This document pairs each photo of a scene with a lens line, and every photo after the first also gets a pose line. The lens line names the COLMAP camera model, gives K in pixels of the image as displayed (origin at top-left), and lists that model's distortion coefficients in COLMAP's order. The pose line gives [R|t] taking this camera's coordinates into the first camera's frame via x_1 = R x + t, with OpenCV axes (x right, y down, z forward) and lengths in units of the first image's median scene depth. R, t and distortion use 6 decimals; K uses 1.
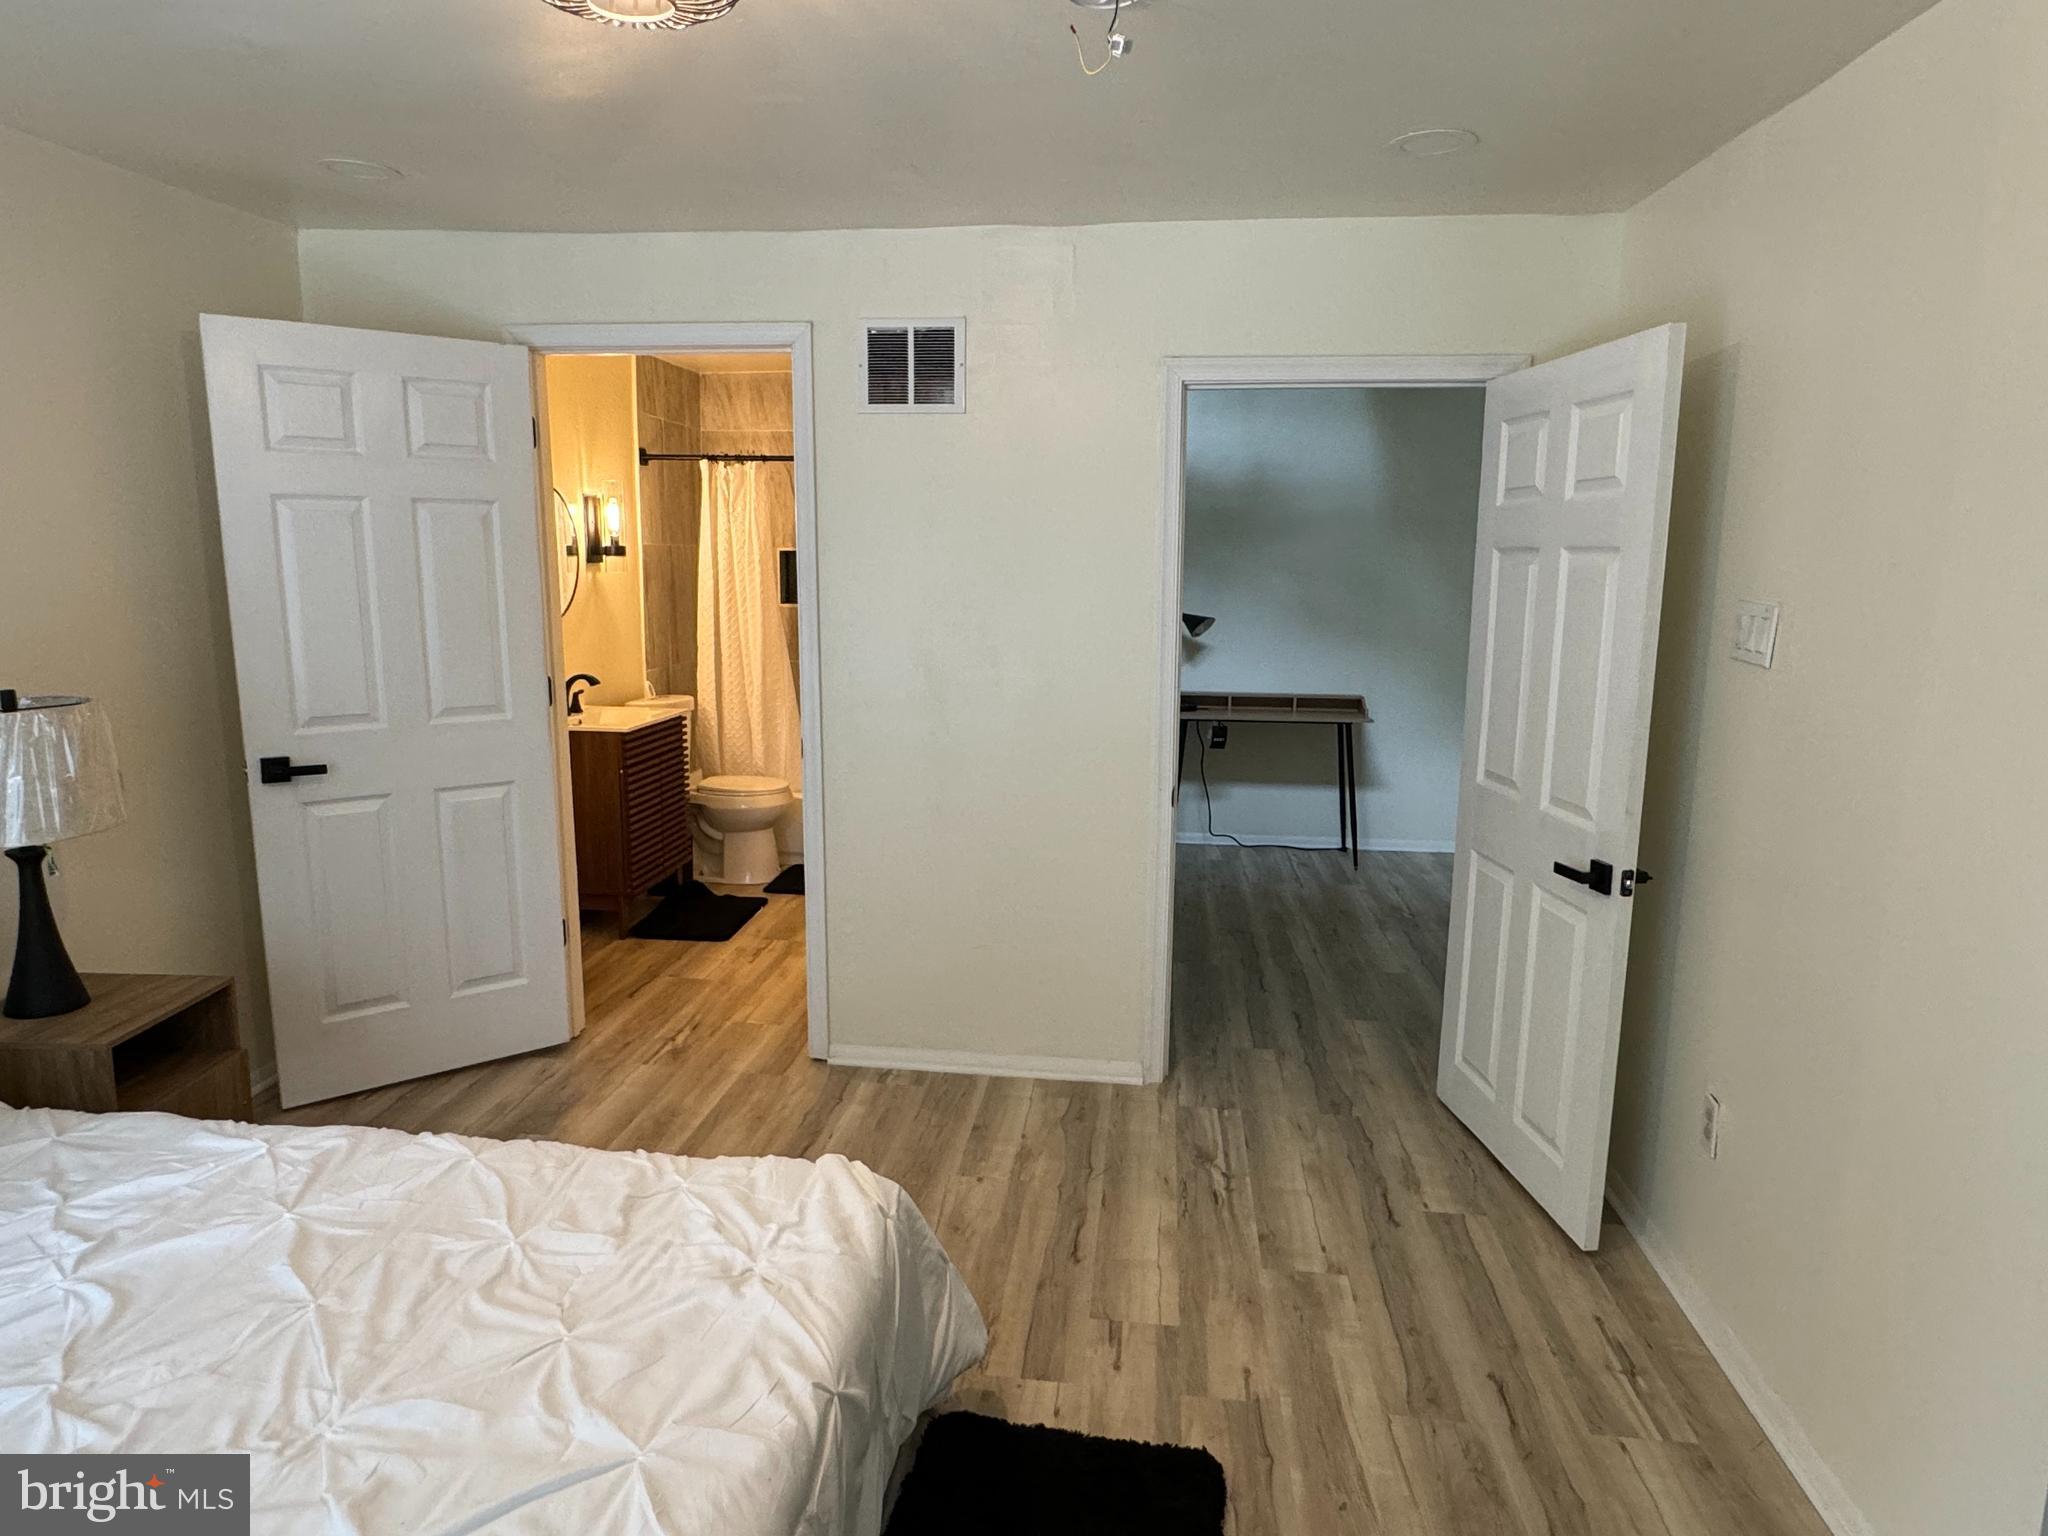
lens RADIAL K [[1210.3, 0, 1016.0], [0, 1210.3, 784.1], [0, 0, 1]] dist [-0.007750, -0.001444]
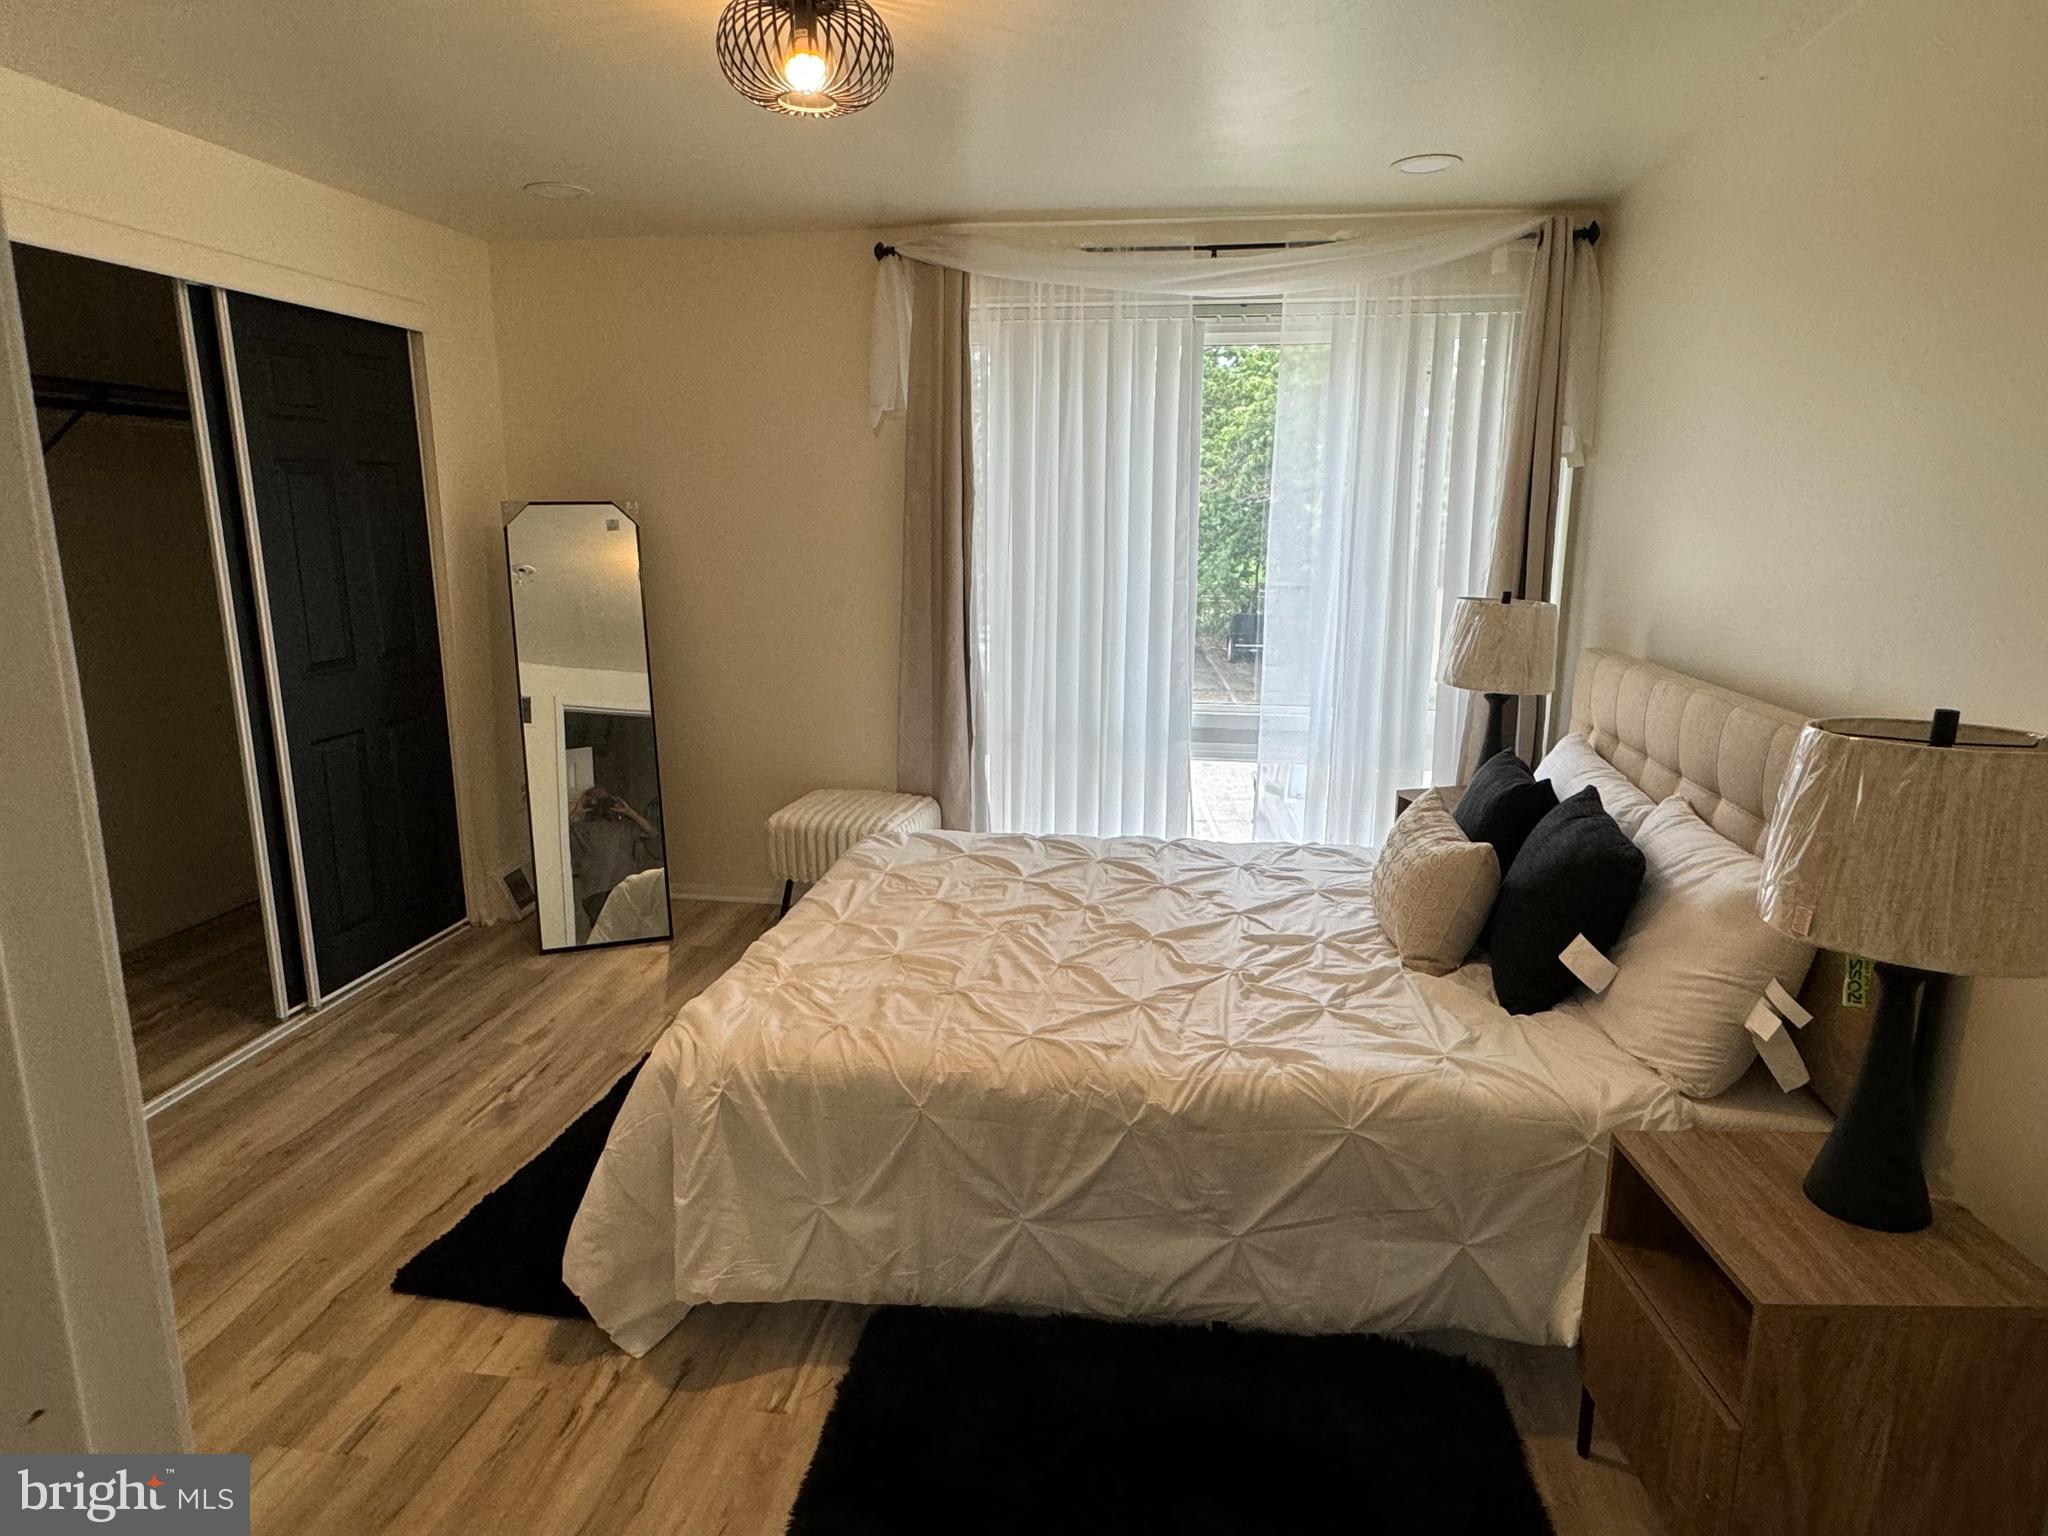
lens RADIAL K [[1225.9, 0, 1024.0], [0, 1225.9, 768.0], [0, 0, 1]] dist [-0.000463, 0.000171]
pose [[-0.999322, -0.012913, 0.034479, -0.297151], [0.001404, 0.922436, 0.386148, -0.217760], [-0.036791, 0.385935, -0.921792, 1.194264]]
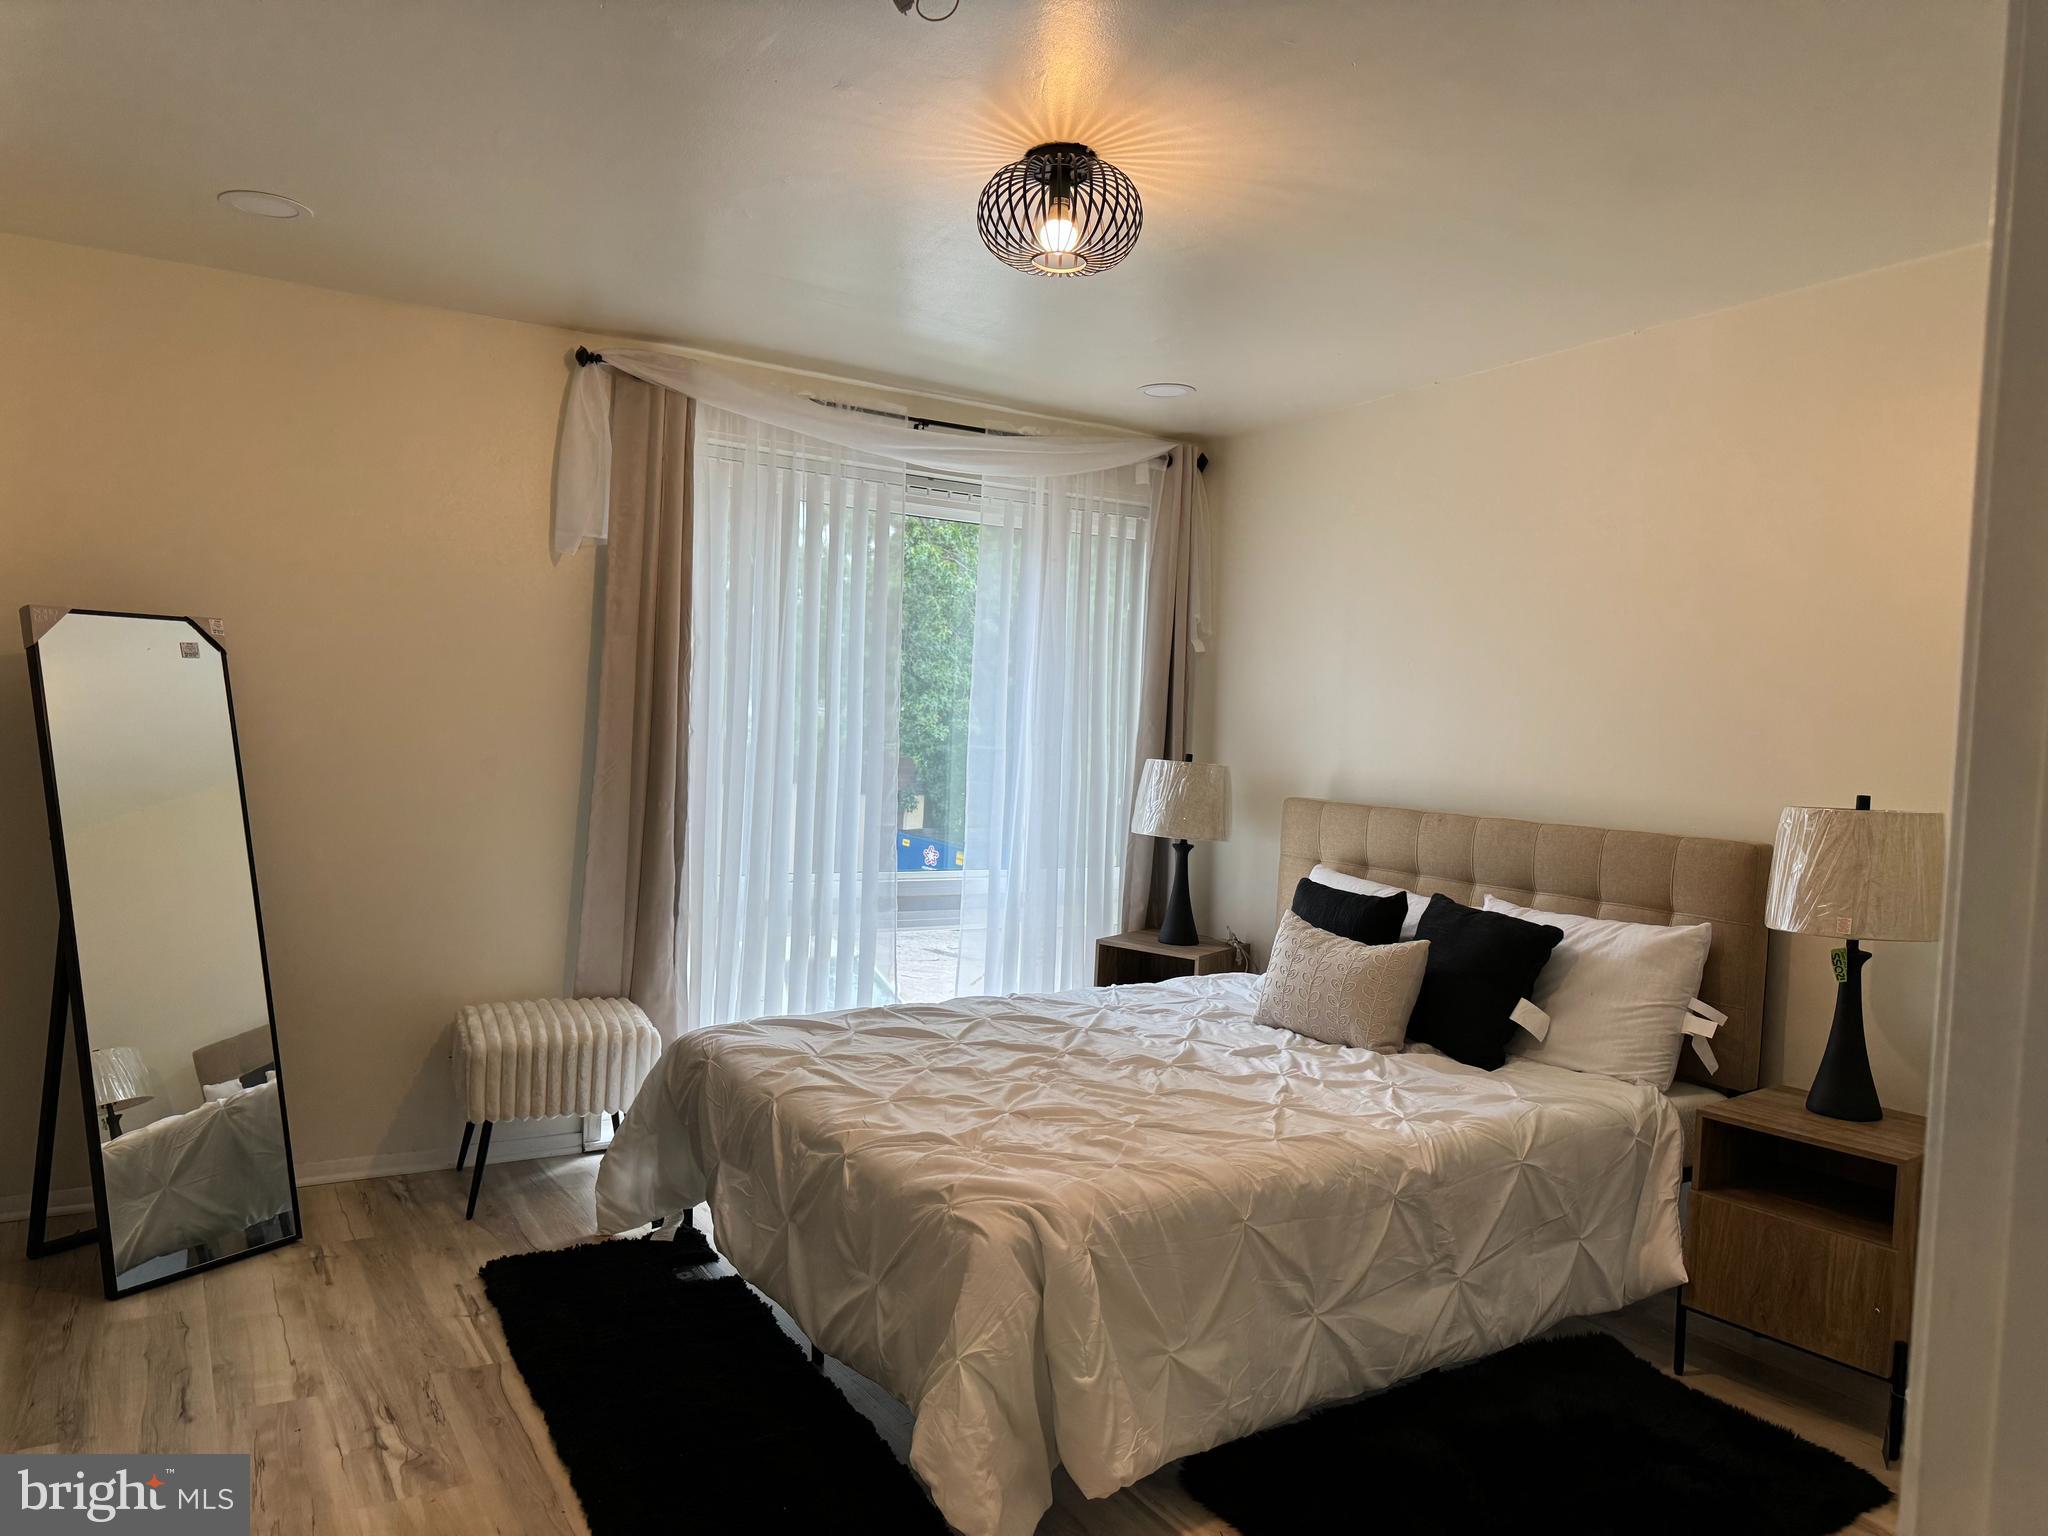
lens RADIAL K [[1433.2, 0, 1025.1], [0, 1433.2, 774.1], [0, 0, 1]] dist [0.142441, -0.228350]
pose [[-0.782198, -0.011480, -0.622925, 0.386948], [-0.157328, 0.971067, 0.179659, -0.156559], [0.602839, 0.238532, -0.761372, 1.134802]]
